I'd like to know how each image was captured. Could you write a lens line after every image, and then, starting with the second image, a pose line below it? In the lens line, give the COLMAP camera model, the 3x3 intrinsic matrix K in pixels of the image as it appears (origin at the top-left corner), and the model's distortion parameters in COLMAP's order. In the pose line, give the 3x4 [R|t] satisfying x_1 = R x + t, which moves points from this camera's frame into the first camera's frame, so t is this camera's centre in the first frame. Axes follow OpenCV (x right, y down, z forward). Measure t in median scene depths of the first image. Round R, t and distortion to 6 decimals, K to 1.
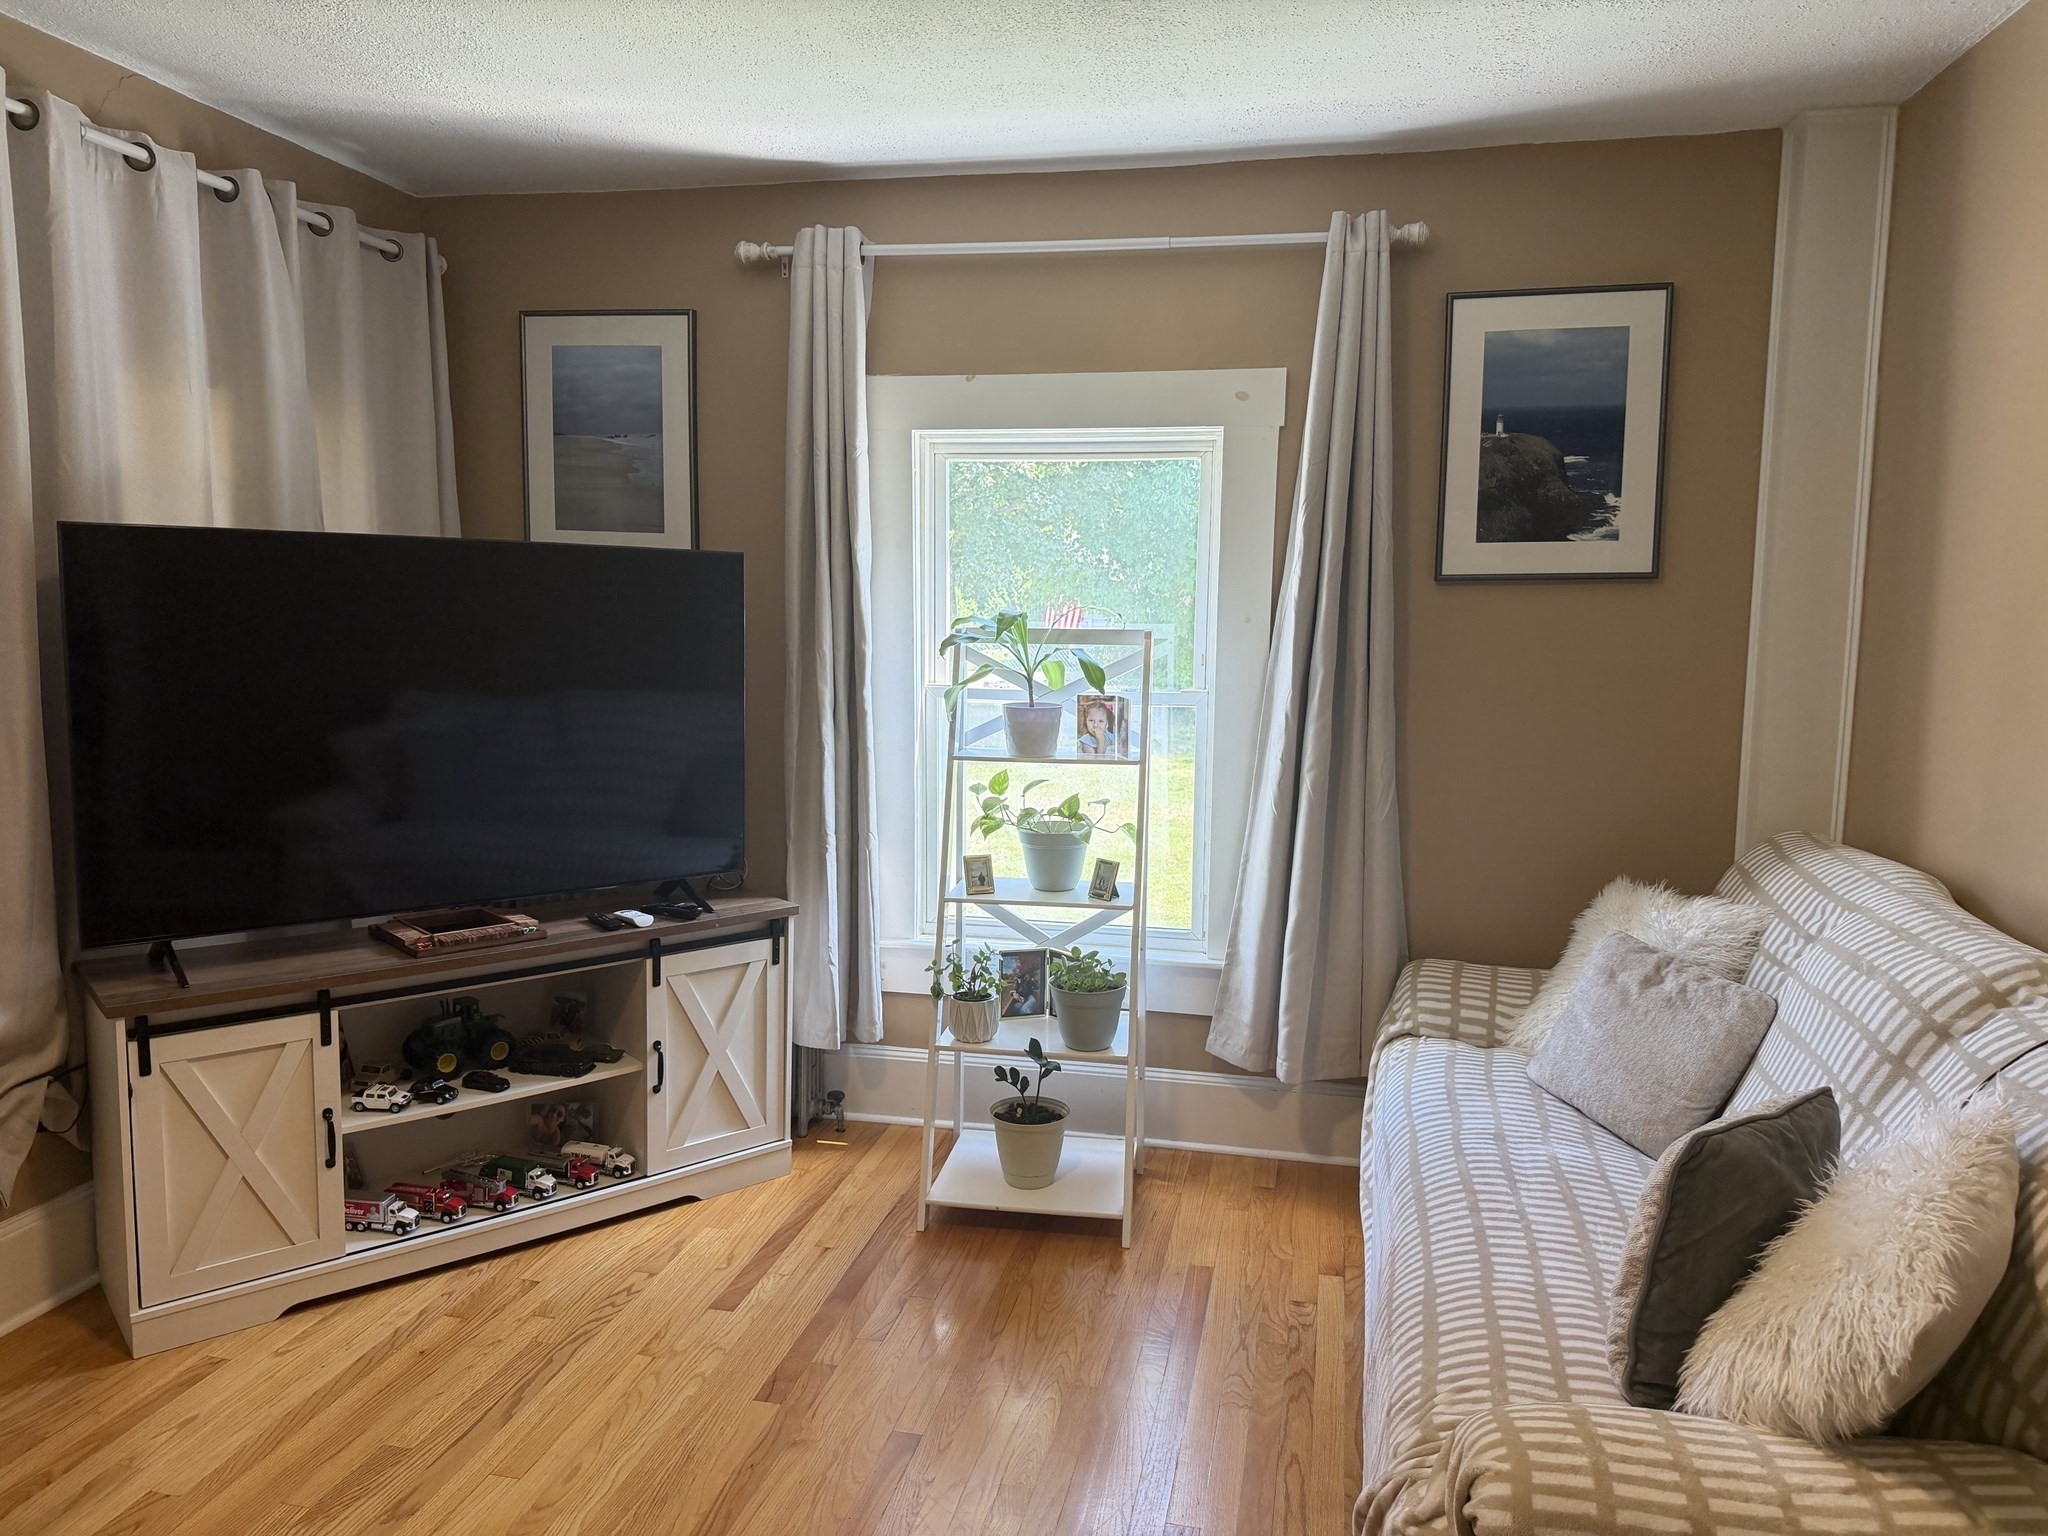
lens RADIAL K [[1464.3, 0, 1015.2], [0, 1464.3, 749.3], [0, 0, 1]] dist [0.114858, -0.151827]
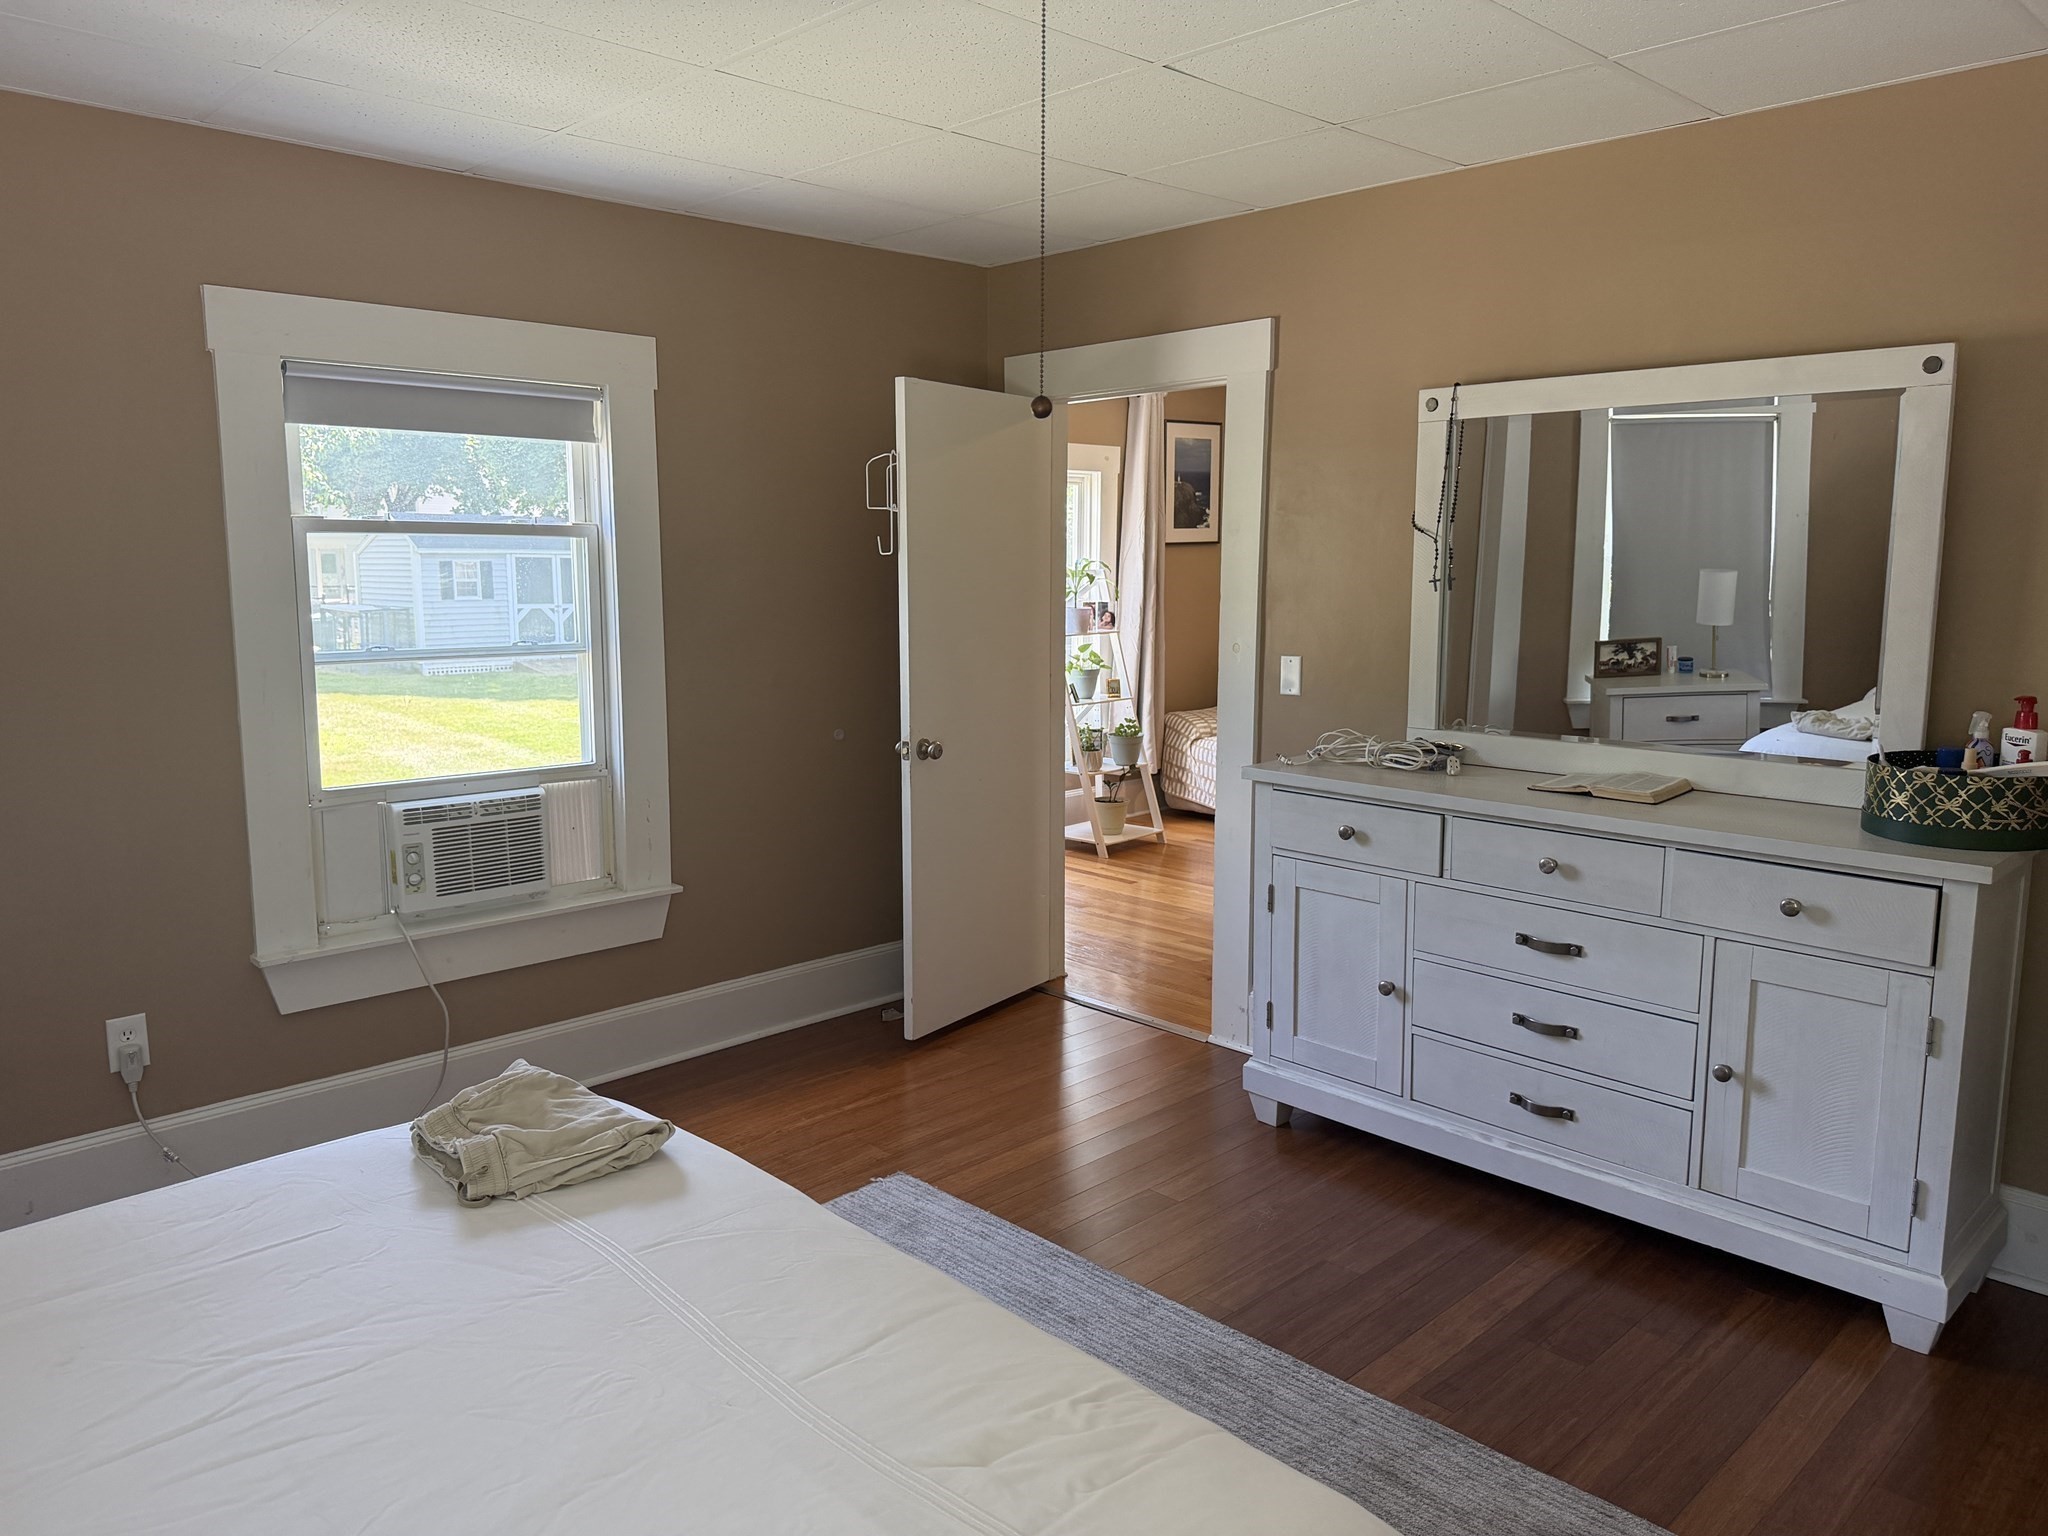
lens RADIAL K [[1435.2, 0, 1024.0], [0, 1435.2, 768.0], [0, 0, 1]] dist [0.091480, -0.141963]
pose [[0.551042, -0.137830, 0.823016, -1.751897], [0.102236, 0.989986, 0.097342, -0.011905], [-0.828191, 0.030503, 0.559615, -0.054773]]
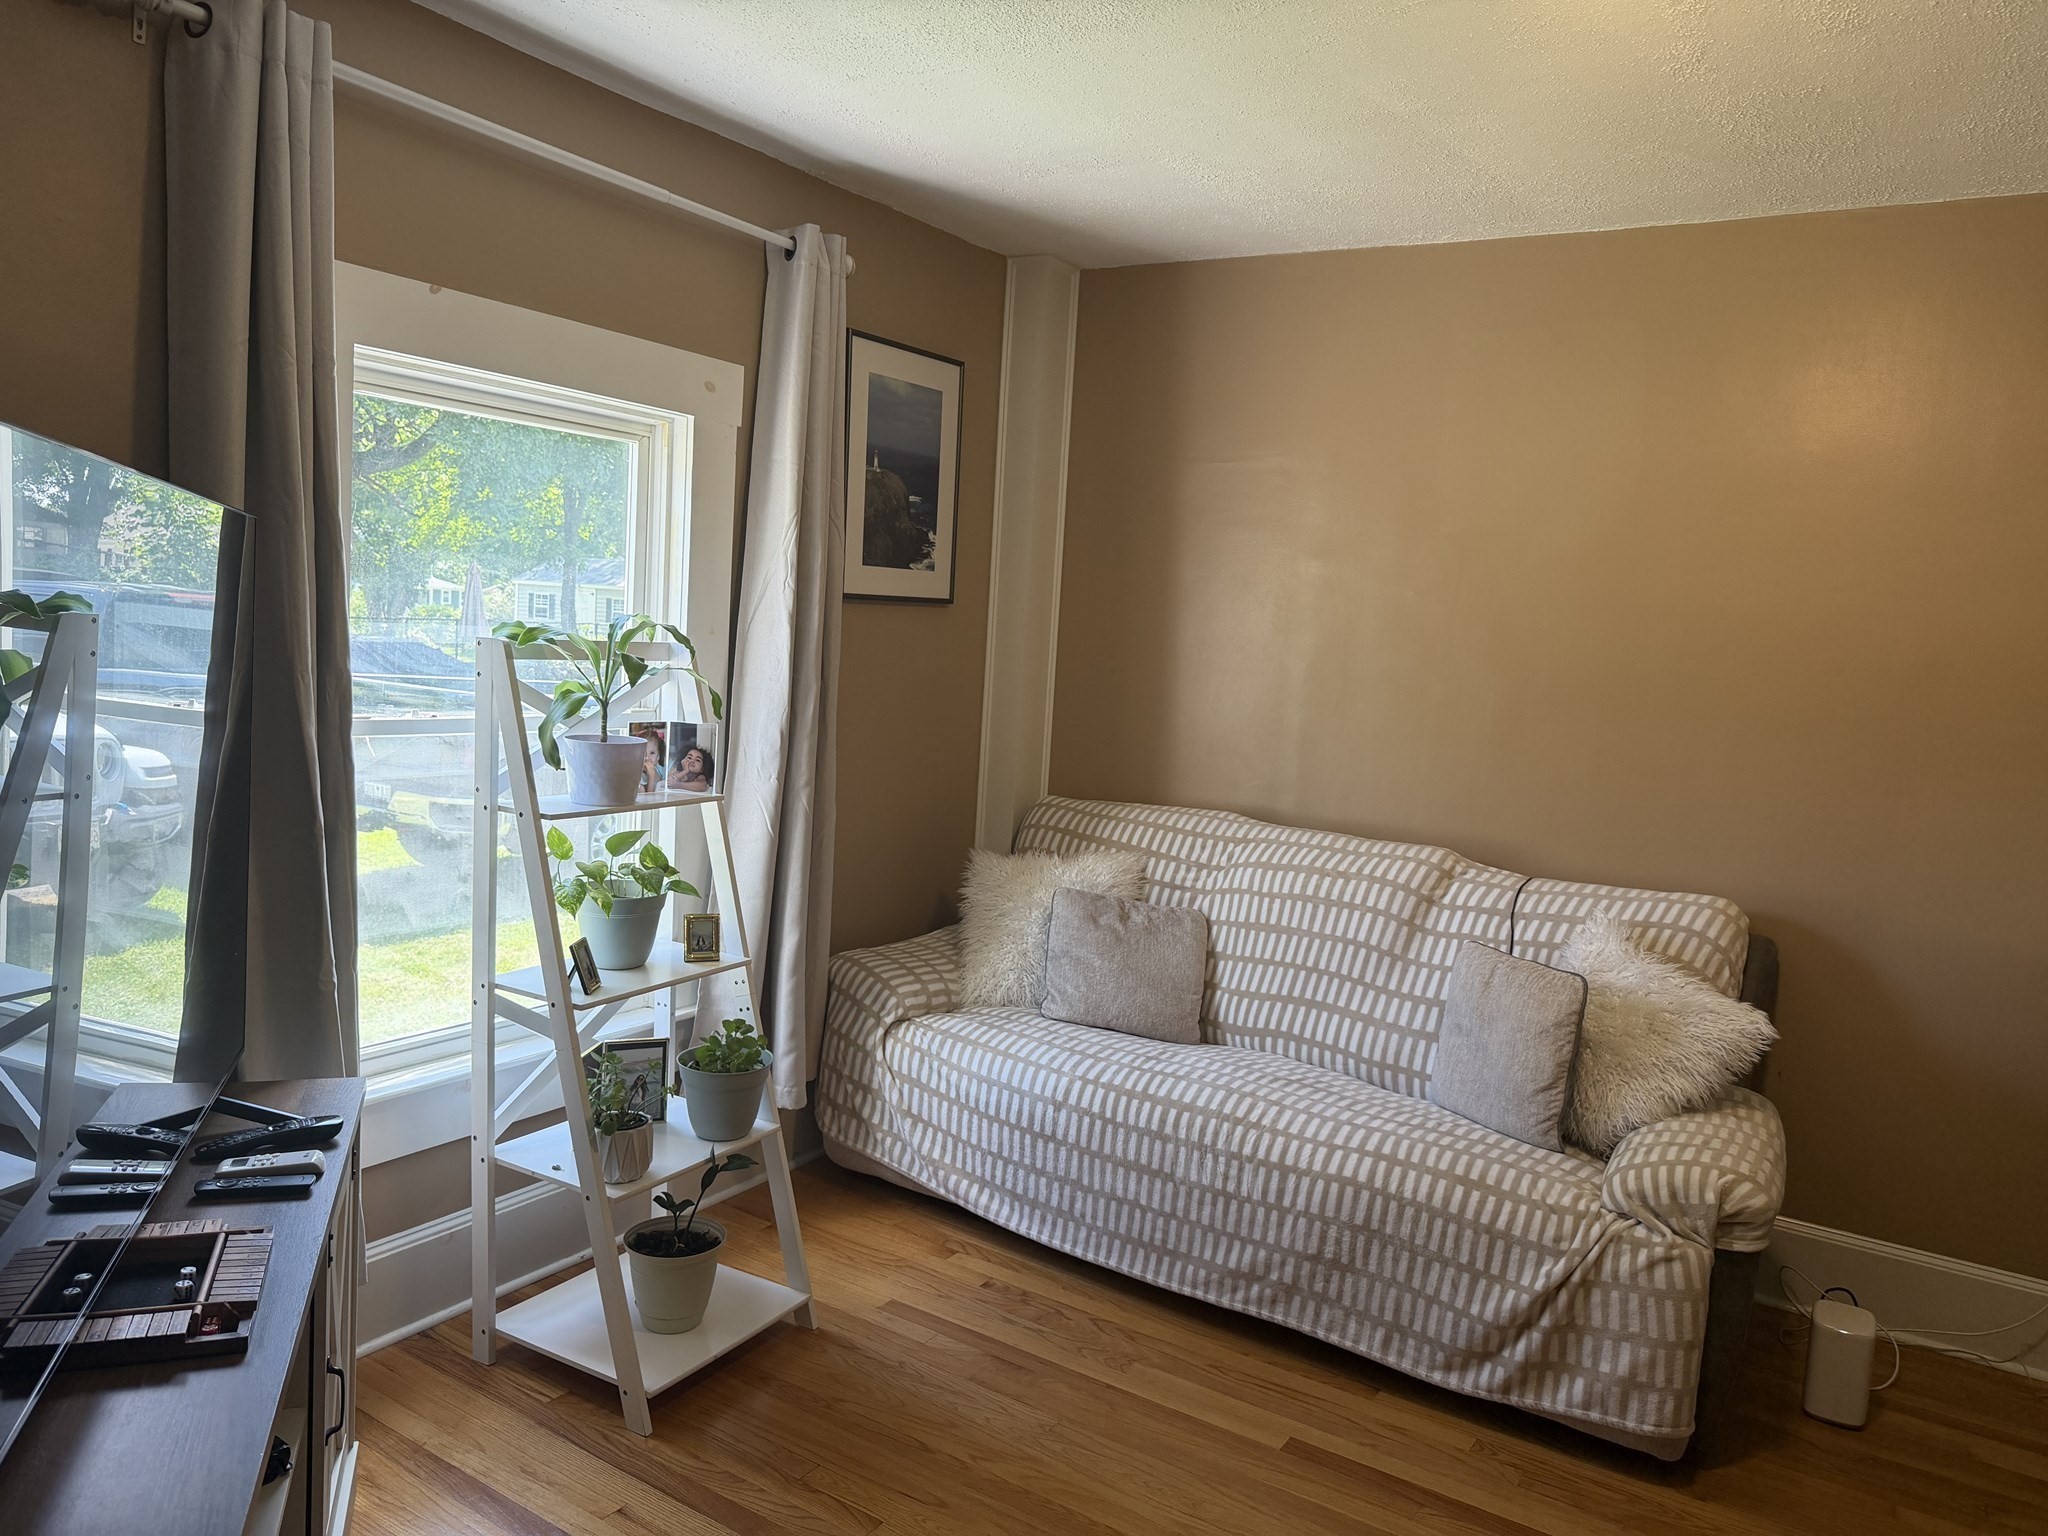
lens RADIAL K [[1435.2, 0, 1024.0], [0, 1435.2, 768.0], [0, 0, 1]] dist [0.091480, -0.141963]
pose [[0.356061, -0.080869, 0.930957, -0.653011], [0.050386, 0.996461, 0.067288, -0.057203], [-0.933103, 0.022949, 0.358875, 0.522647]]
